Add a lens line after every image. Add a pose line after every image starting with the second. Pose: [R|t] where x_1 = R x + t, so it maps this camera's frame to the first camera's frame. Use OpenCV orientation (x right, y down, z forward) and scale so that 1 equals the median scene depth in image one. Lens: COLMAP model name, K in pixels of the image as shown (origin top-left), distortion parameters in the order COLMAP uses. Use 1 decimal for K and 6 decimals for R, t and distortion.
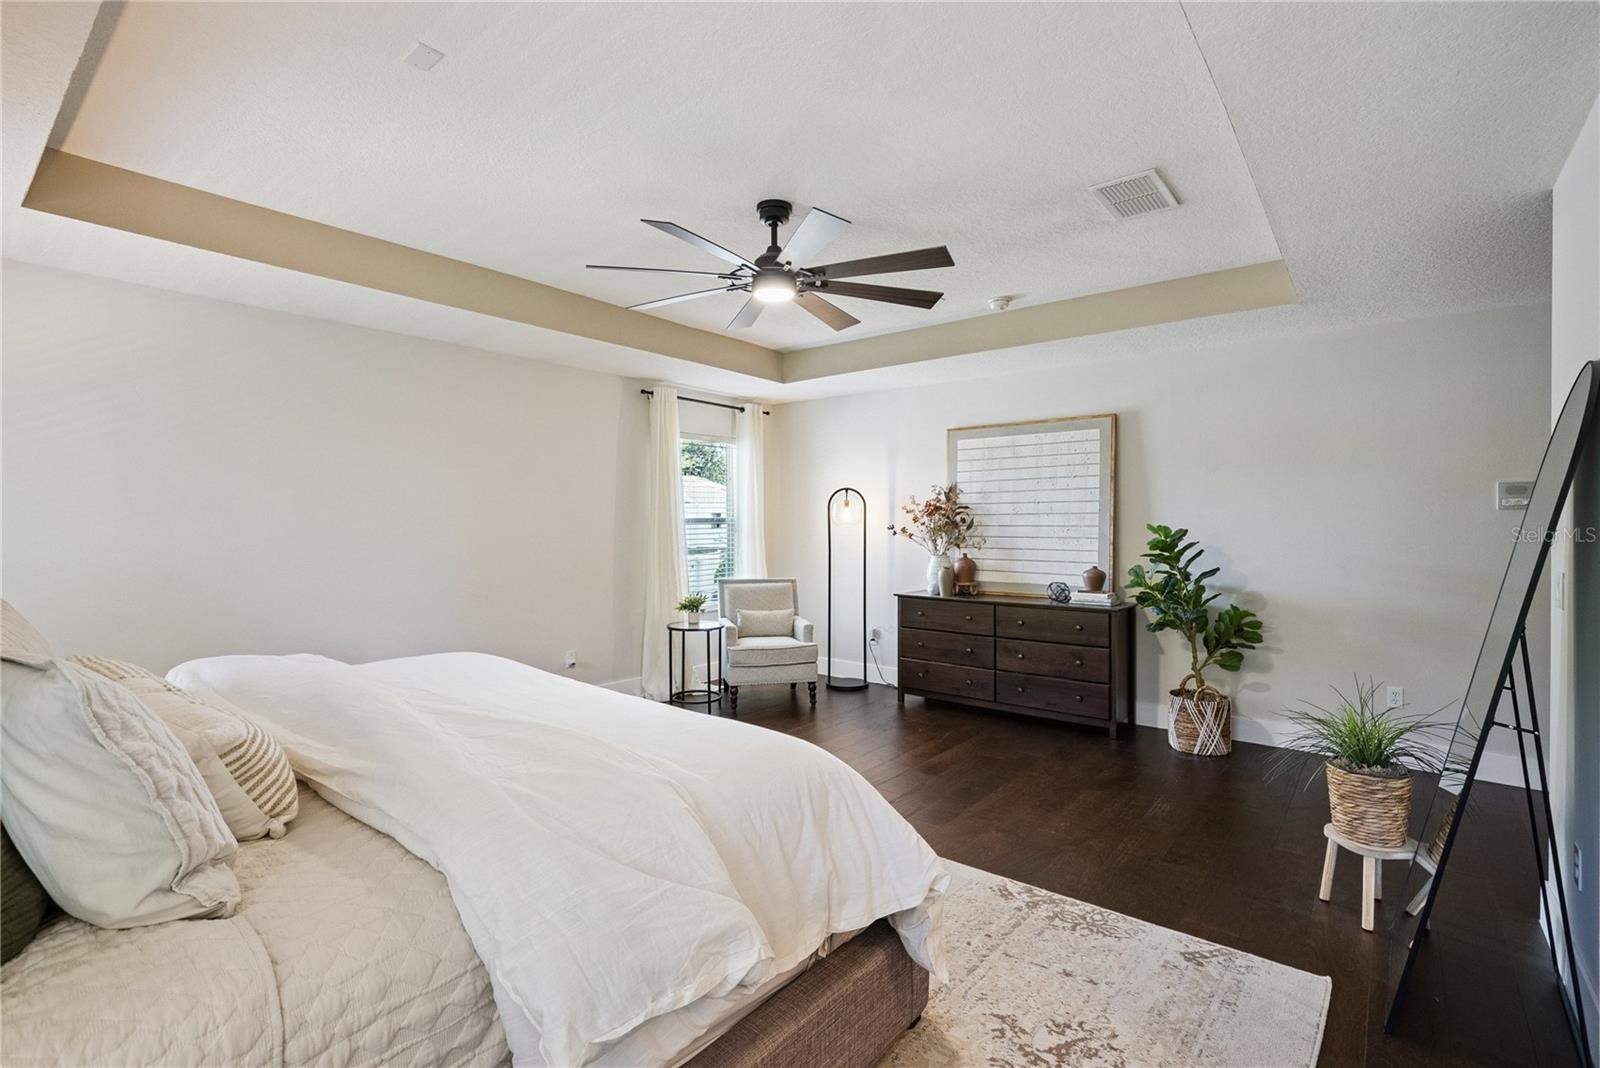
lens RADIAL K [[734.1, 0, 803.2], [0, 734.1, 528.5], [0, 0, 1]] dist [-0.005595, 0.002267]
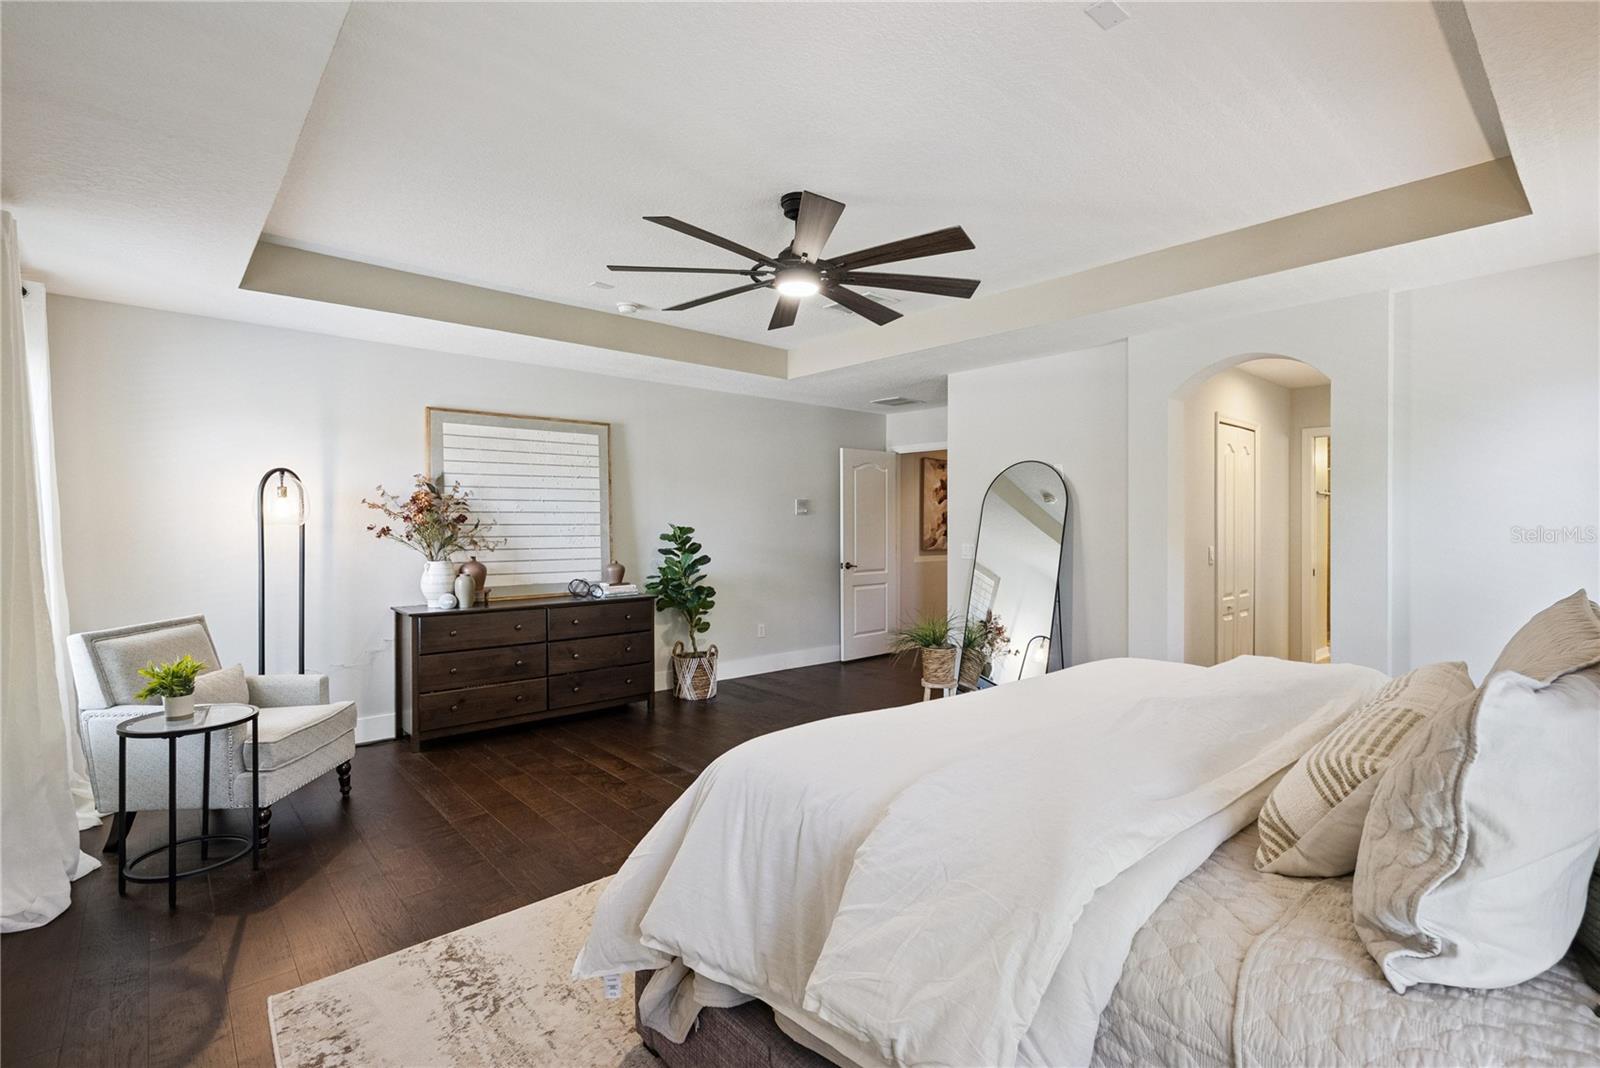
lens RADIAL K [[734.1, 0, 803.4], [0, 734.1, 529.1], [0, 0, 1]] dist [-0.005595, 0.002267]
pose [[0.166921, -0.009197, 0.985927, -0.580697], [0.006789, 0.999944, 0.008178, -0.003198], [-0.985947, 0.005328, 0.166974, 0.486712]]
